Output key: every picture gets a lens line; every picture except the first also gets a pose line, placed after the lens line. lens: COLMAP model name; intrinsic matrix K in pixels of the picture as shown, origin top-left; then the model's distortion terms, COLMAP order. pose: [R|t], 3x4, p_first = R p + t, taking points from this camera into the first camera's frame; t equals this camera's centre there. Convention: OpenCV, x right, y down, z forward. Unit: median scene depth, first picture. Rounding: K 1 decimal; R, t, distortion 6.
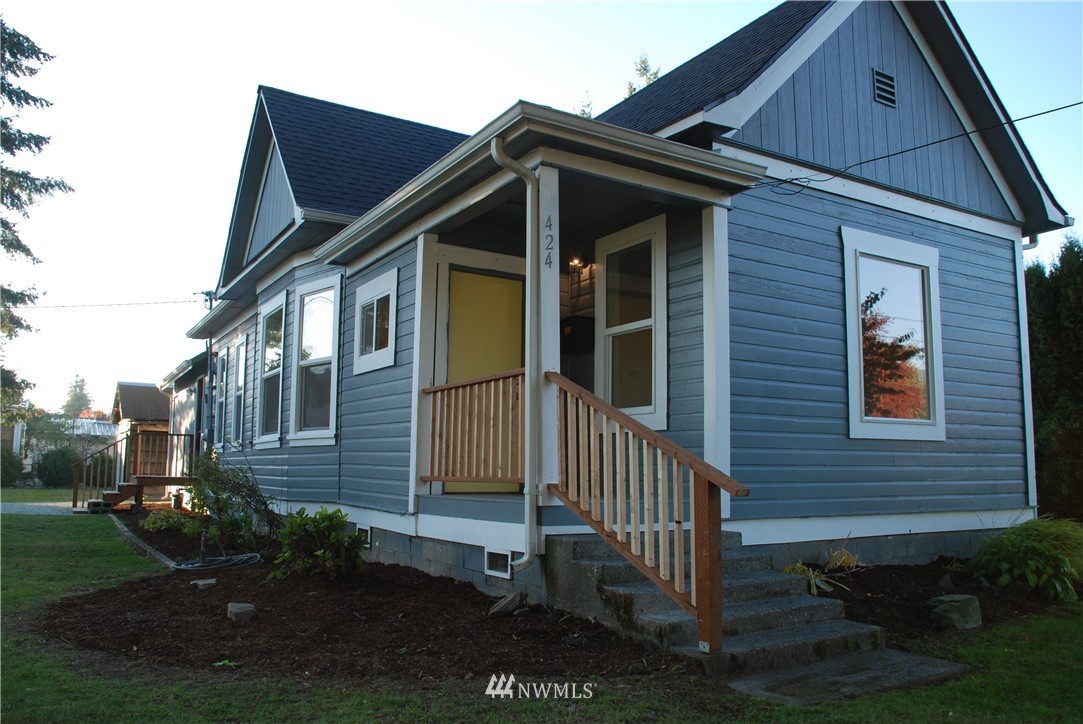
lens RADIAL K [[875.7, 0, 545.8], [0, 875.7, 387.8], [0, 0, 1]] dist [-0.144281, 0.135163]
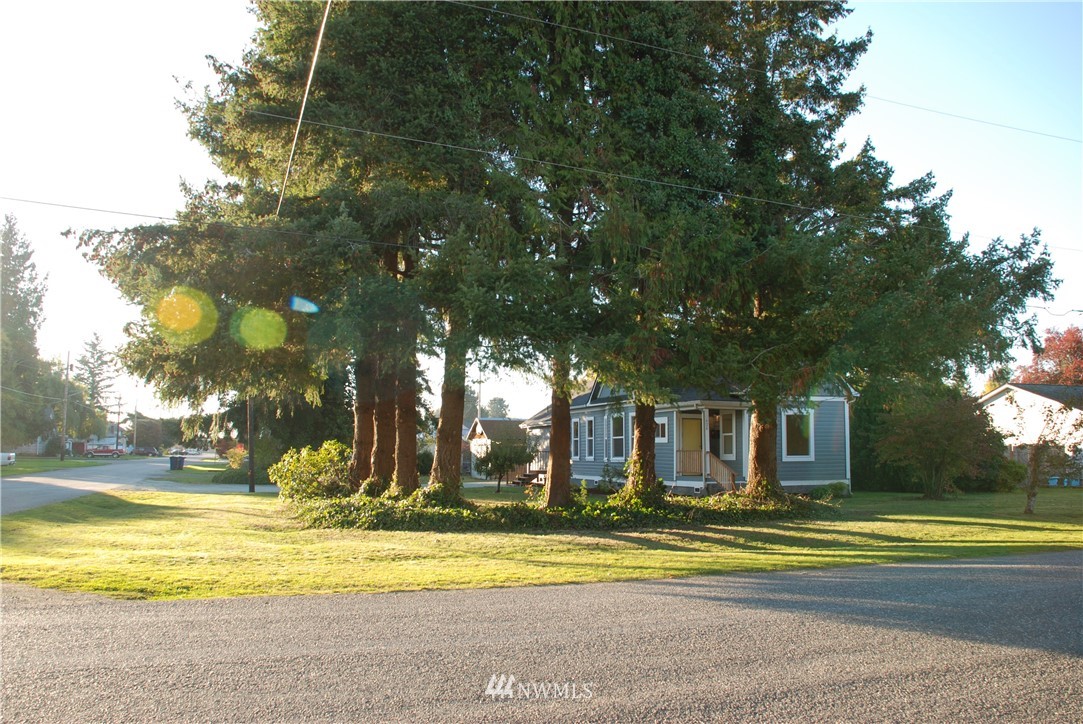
lens RADIAL K [[875.7, 0, 545.8], [0, 875.7, 387.8], [0, 0, 1]] dist [-0.144281, 0.135163]
pose [[0.982646, -0.019478, -0.184463, 0.012780], [0.024123, 0.999445, 0.022969, -0.315861], [0.183914, -0.027020, 0.982571, -2.472294]]
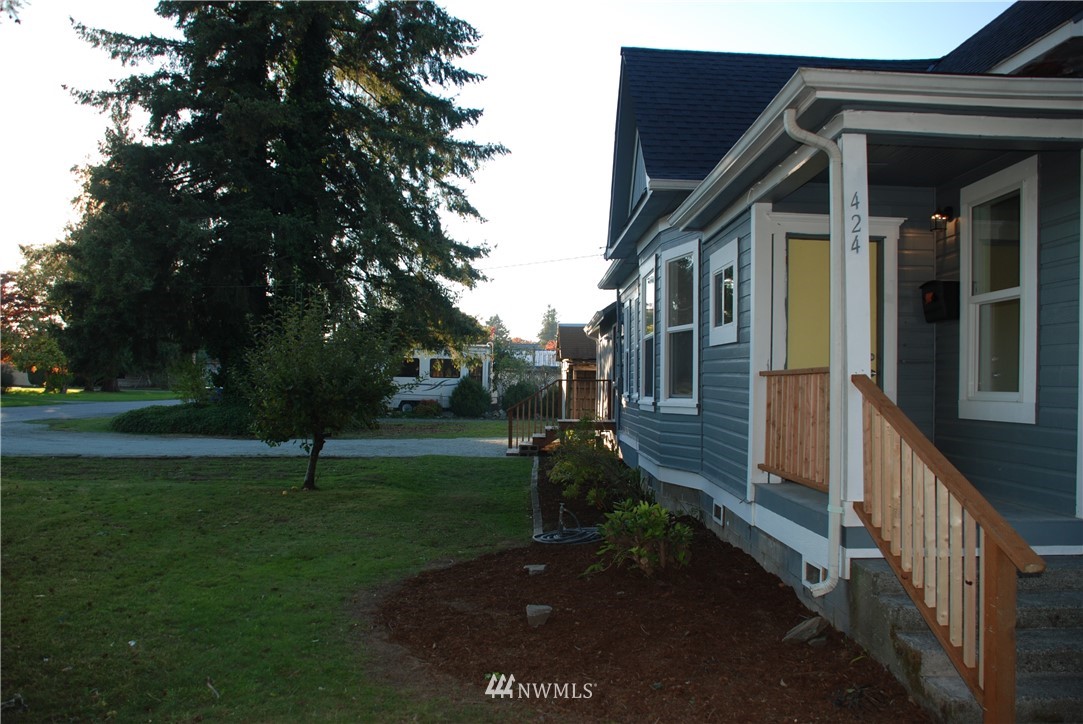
lens RADIAL K [[875.7, 0, 545.8], [0, 875.7, 387.8], [0, 0, 1]] dist [-0.144281, 0.135163]
pose [[0.867800, -0.001506, -0.496911, 0.099742], [0.050224, 0.995140, 0.084695, -0.057480], [0.494369, -0.098455, 0.863658, 0.060803]]
